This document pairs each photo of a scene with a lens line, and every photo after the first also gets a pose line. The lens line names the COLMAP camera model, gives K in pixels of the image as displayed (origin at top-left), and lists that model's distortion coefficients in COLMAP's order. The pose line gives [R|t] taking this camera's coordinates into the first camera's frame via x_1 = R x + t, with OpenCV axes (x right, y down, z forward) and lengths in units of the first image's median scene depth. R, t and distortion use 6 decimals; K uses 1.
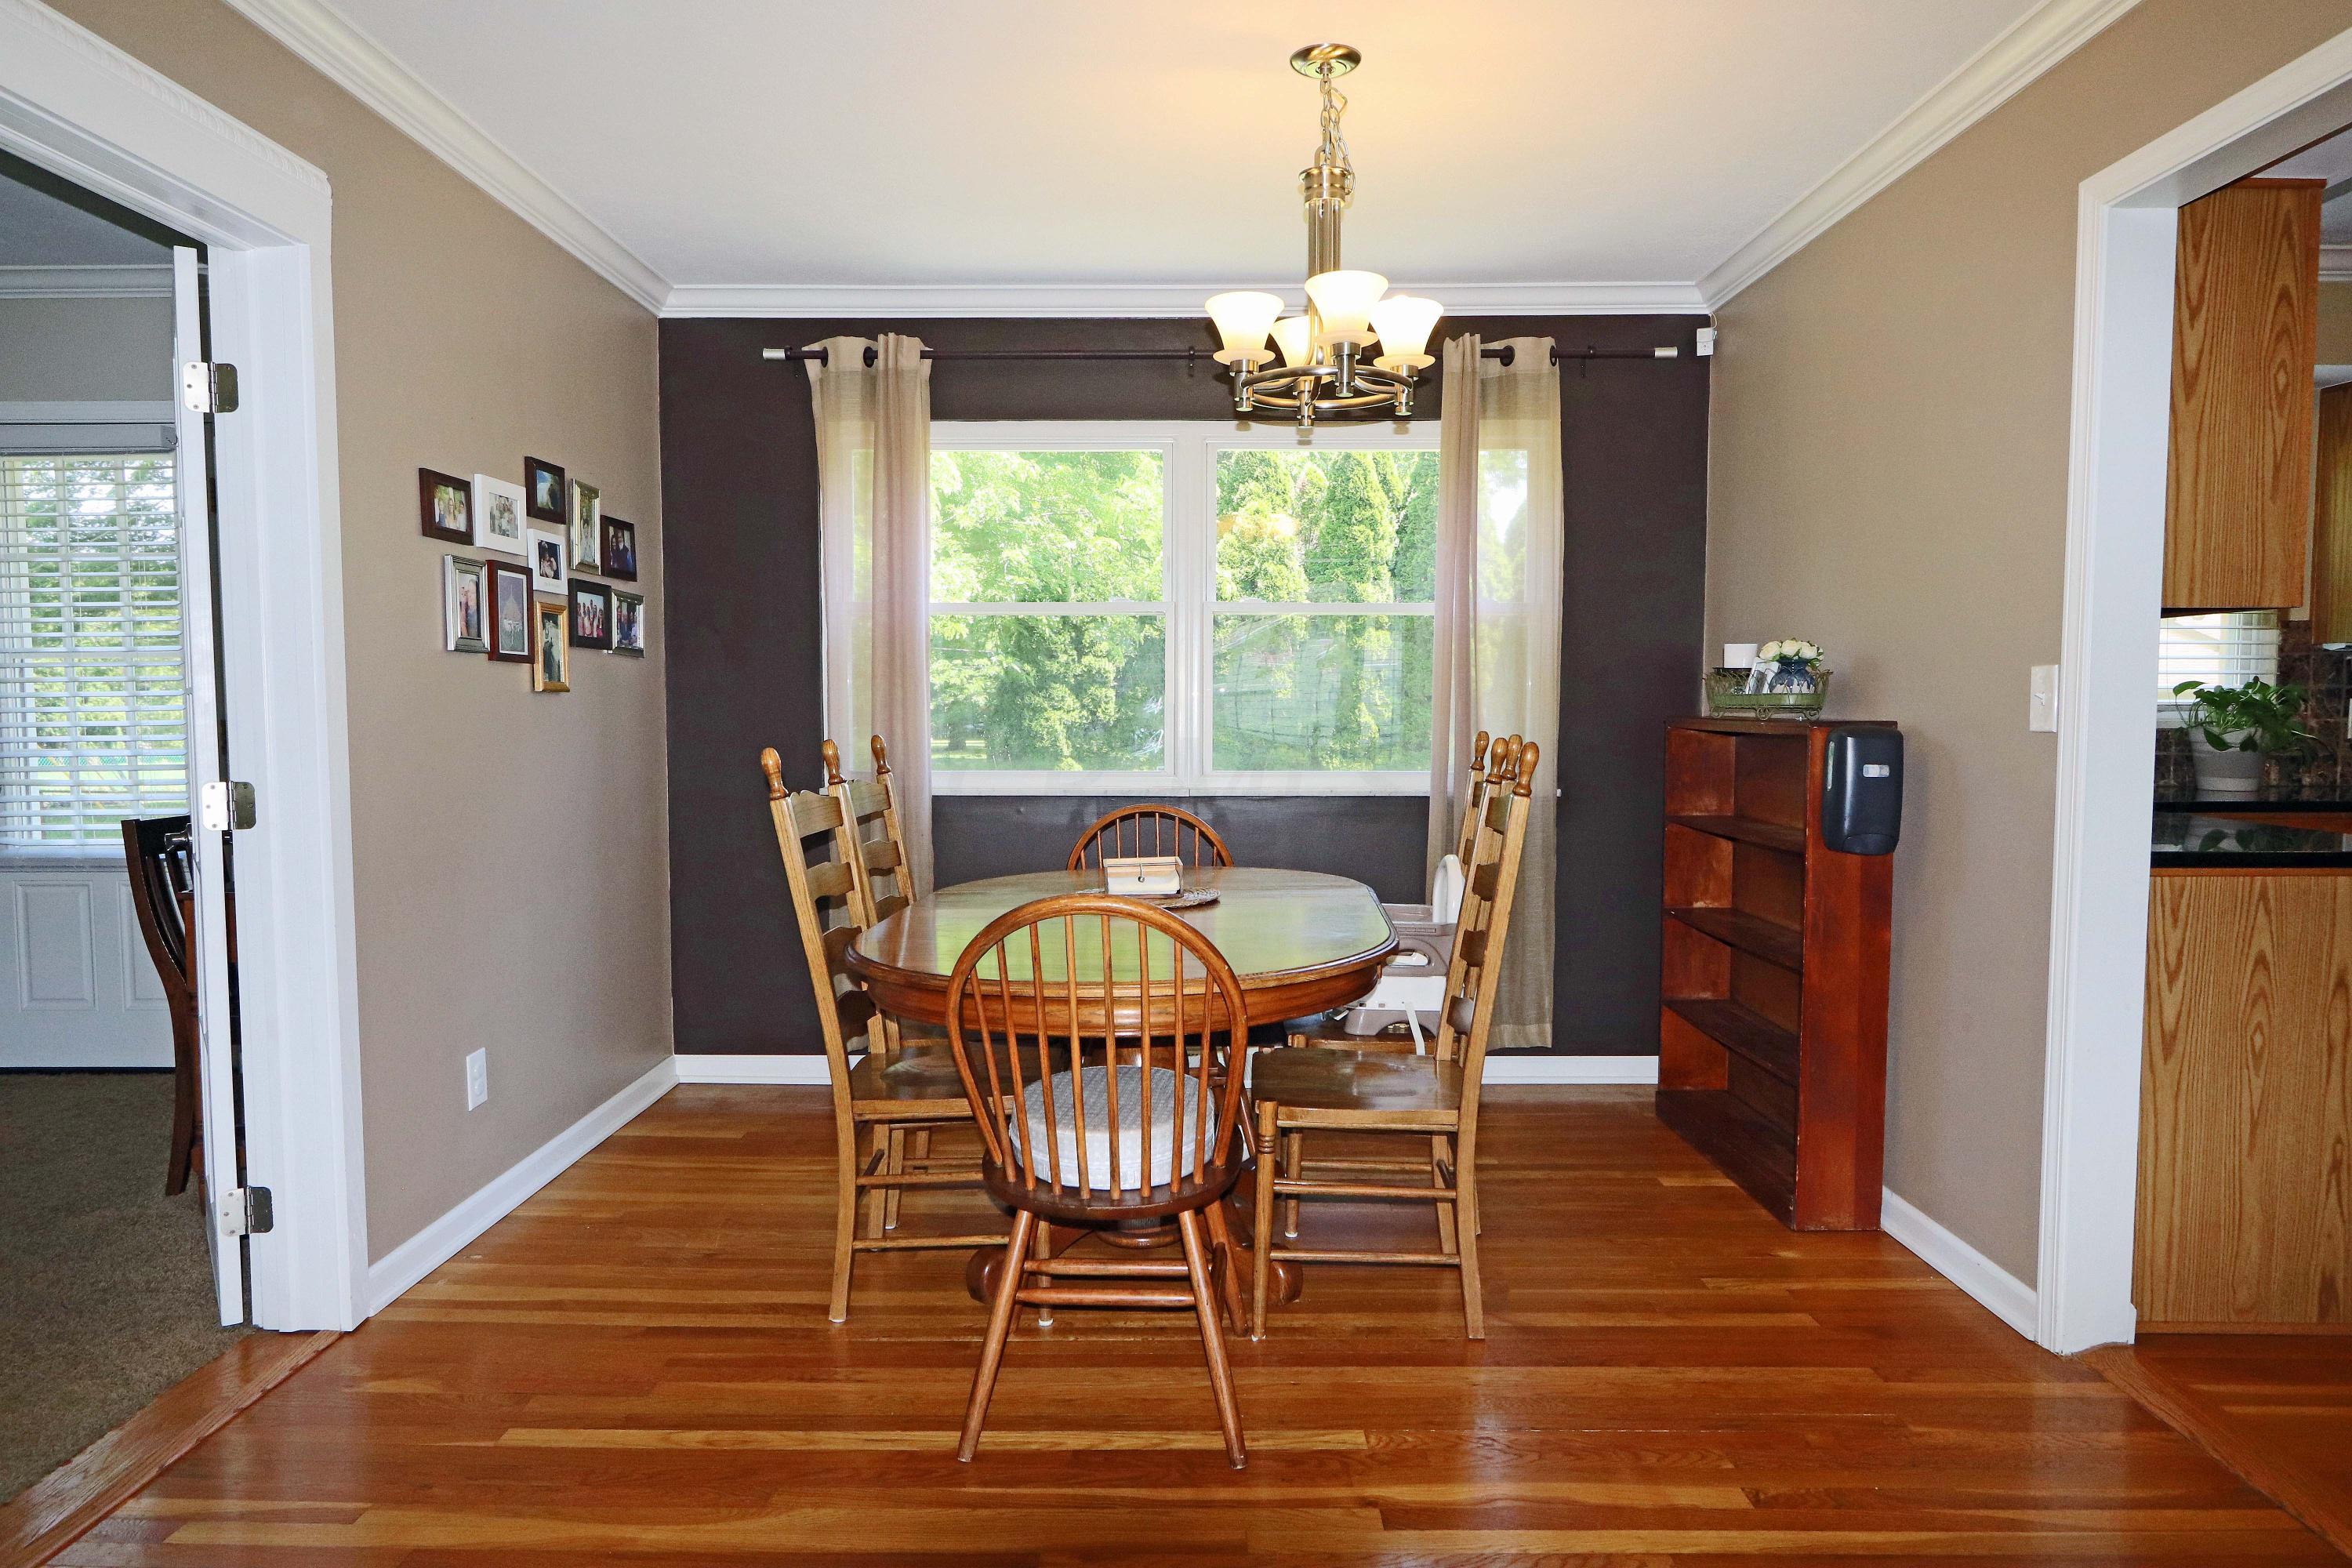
lens RADIAL K [[1479.3, 0, 1177.5], [0, 1479.3, 786.0], [0, 0, 1]] dist [-0.006617, -0.000707]
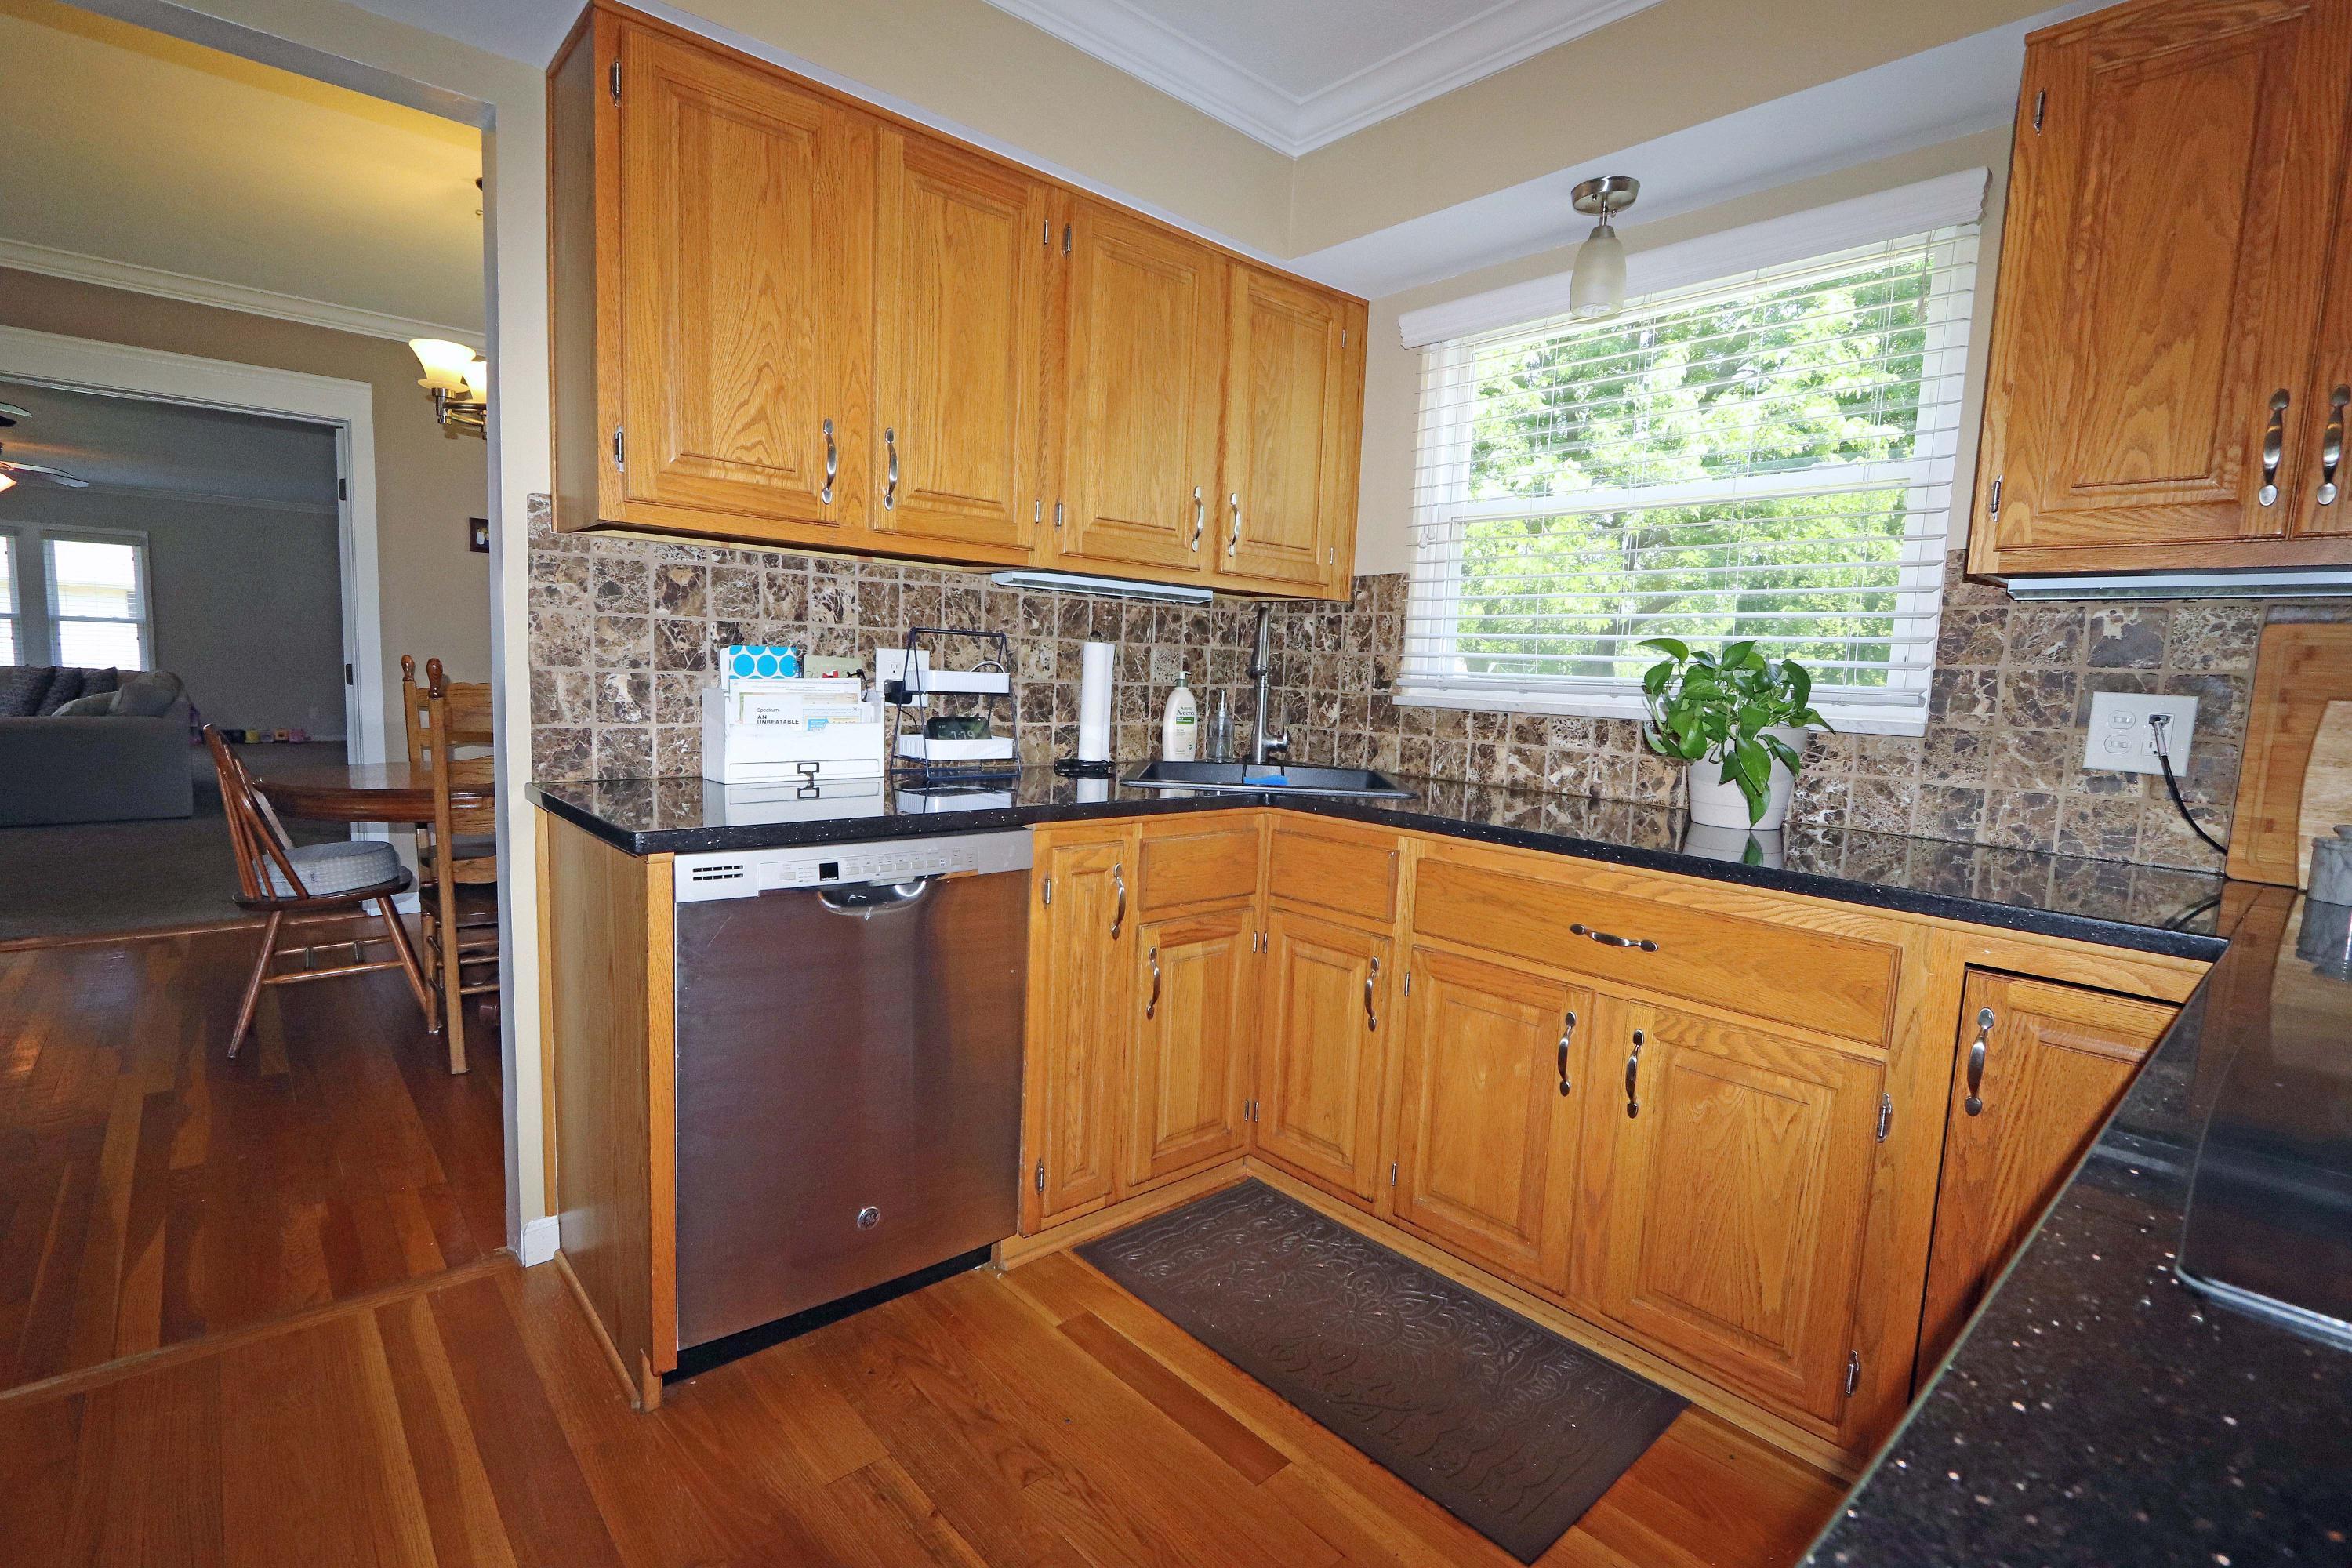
lens RADIAL K [[1086.3, 0, 1184.0], [0, 1086.3, 785.6], [0, 0, 1]] dist [-0.015013, 0.000820]
pose [[0.665786, 0.103349, -0.738950, 0.867586], [-0.080677, 0.994526, 0.066404, -0.025177], [0.741768, 0.015405, 0.670480, 0.499542]]
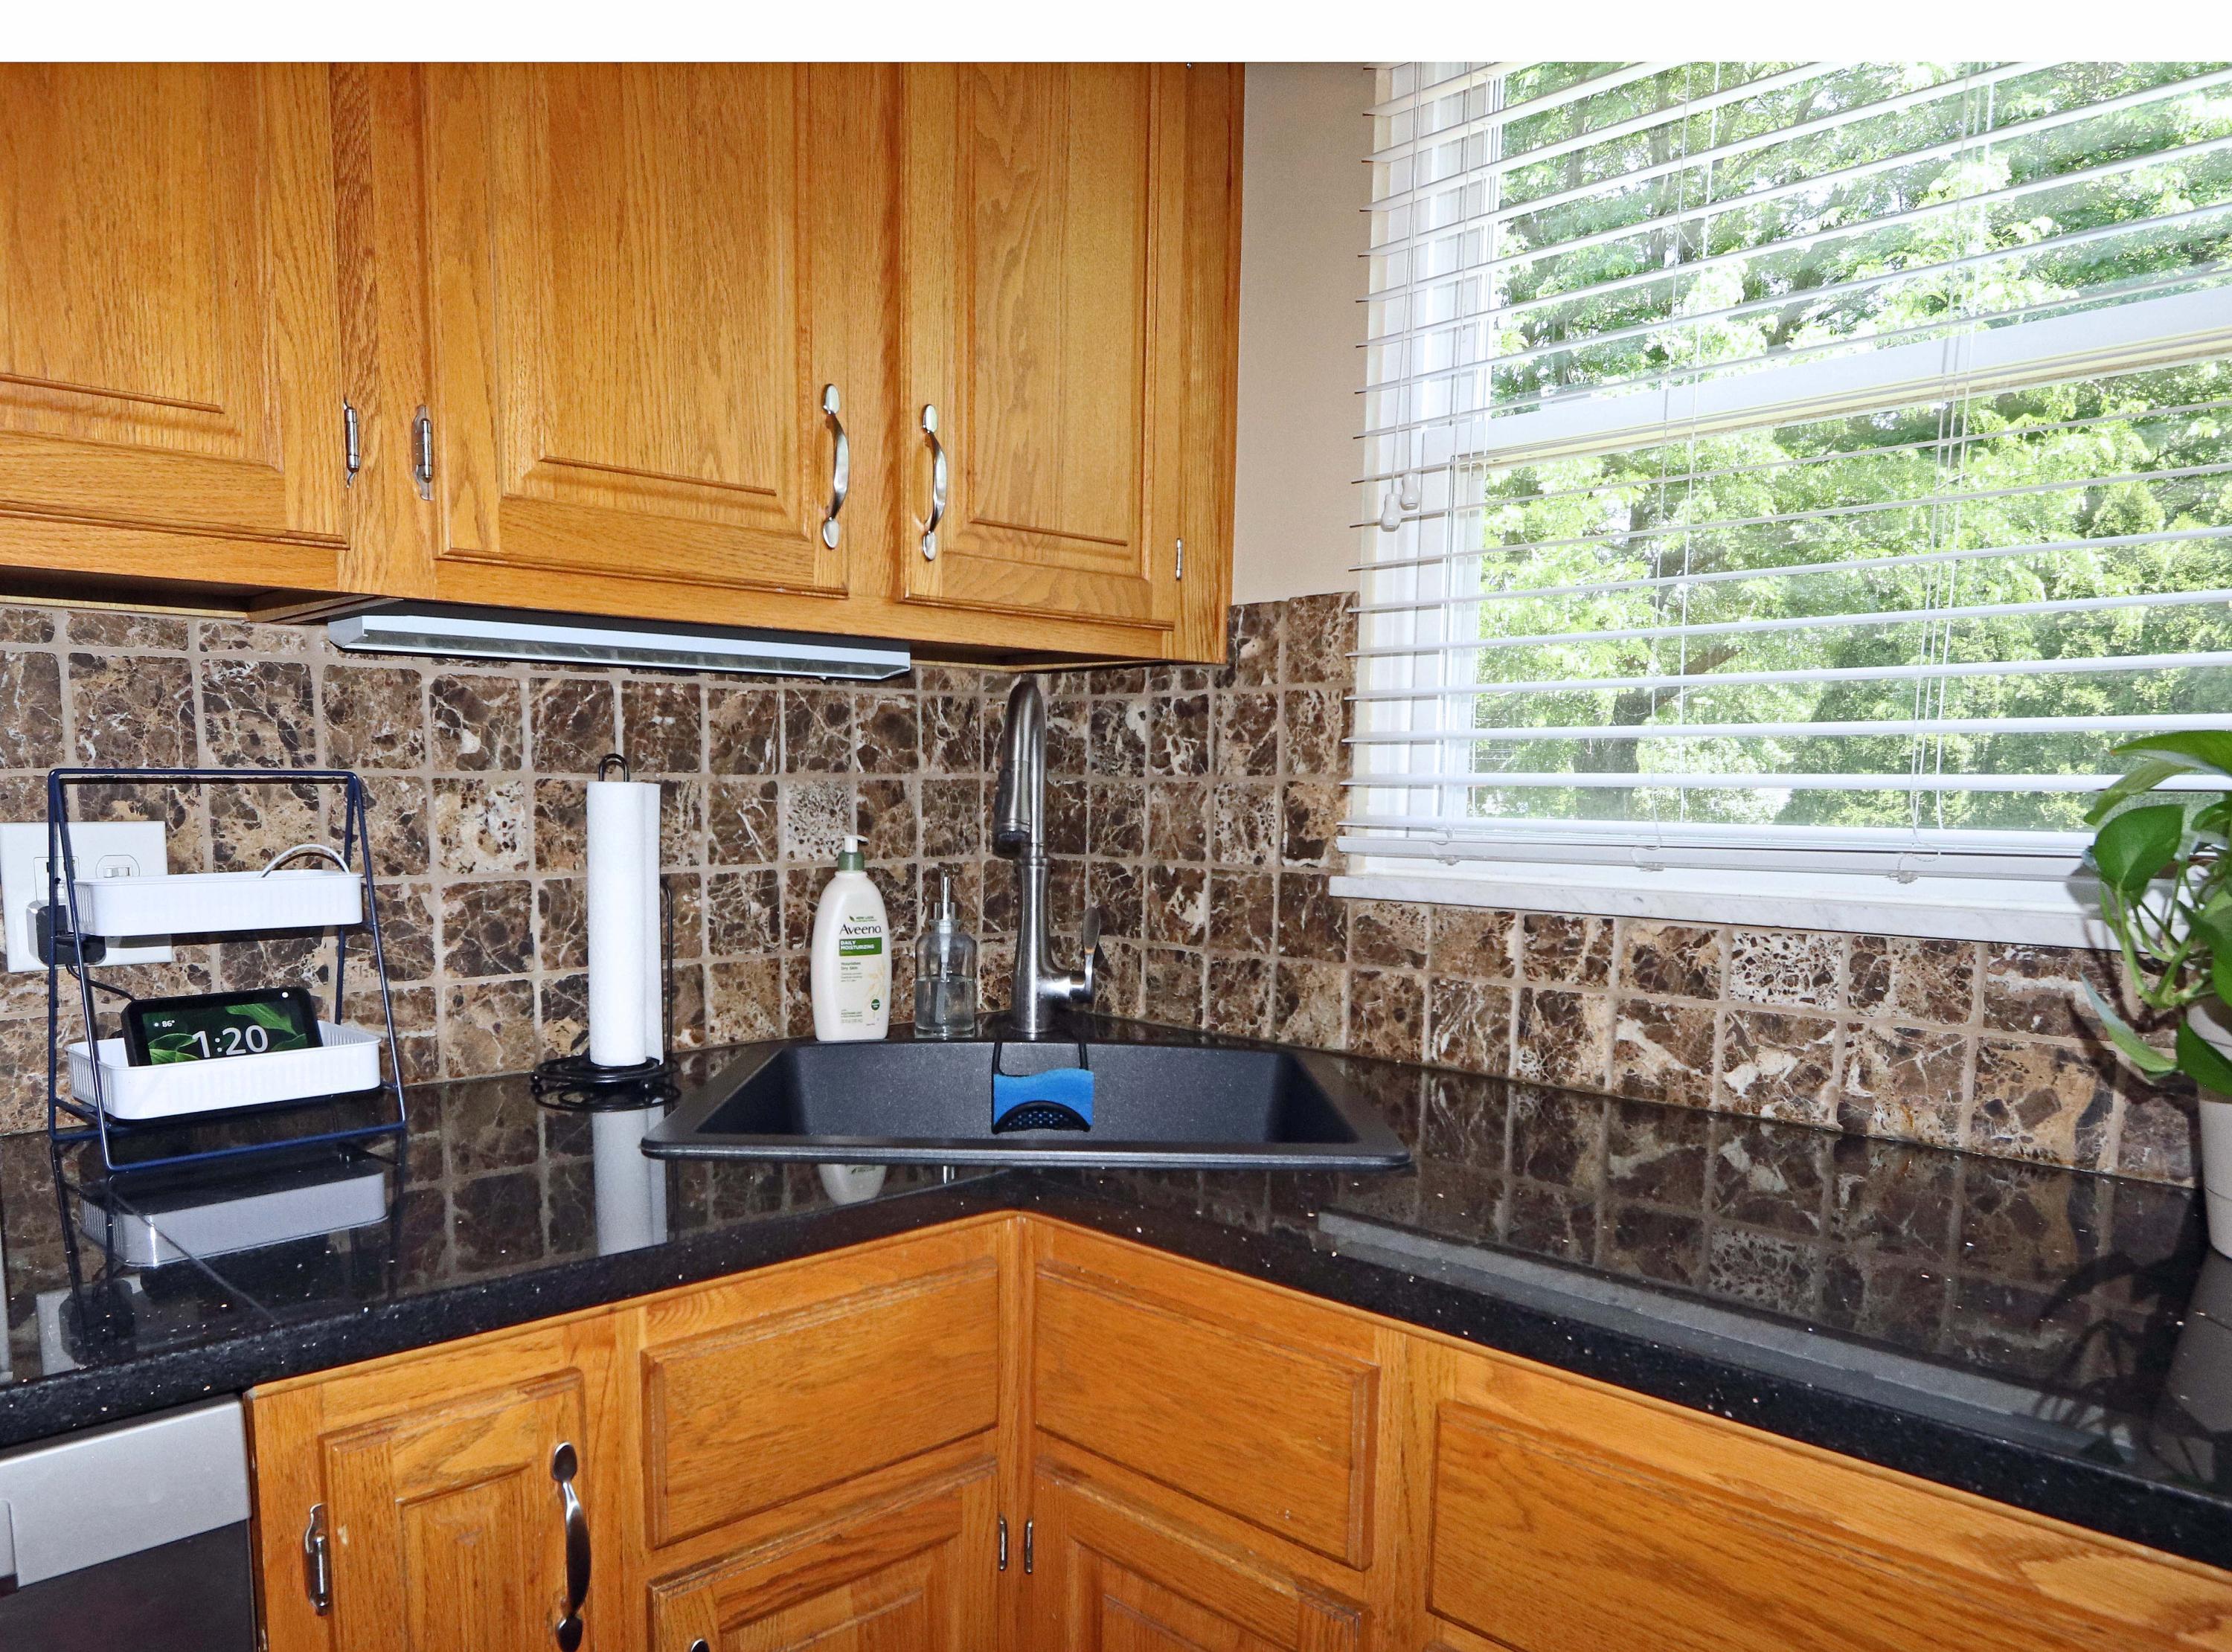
lens RADIAL K [[1556.2, 0, 1012.1], [0, 1556.2, 990.7], [0, 0, 1]] dist [-0.016831, 0.003830]
pose [[0.672329, 0.099314, -0.733560, 0.717805], [-0.045247, 0.994620, 0.093188, -0.048668], [0.738868, -0.029462, 0.673206, 0.682604]]
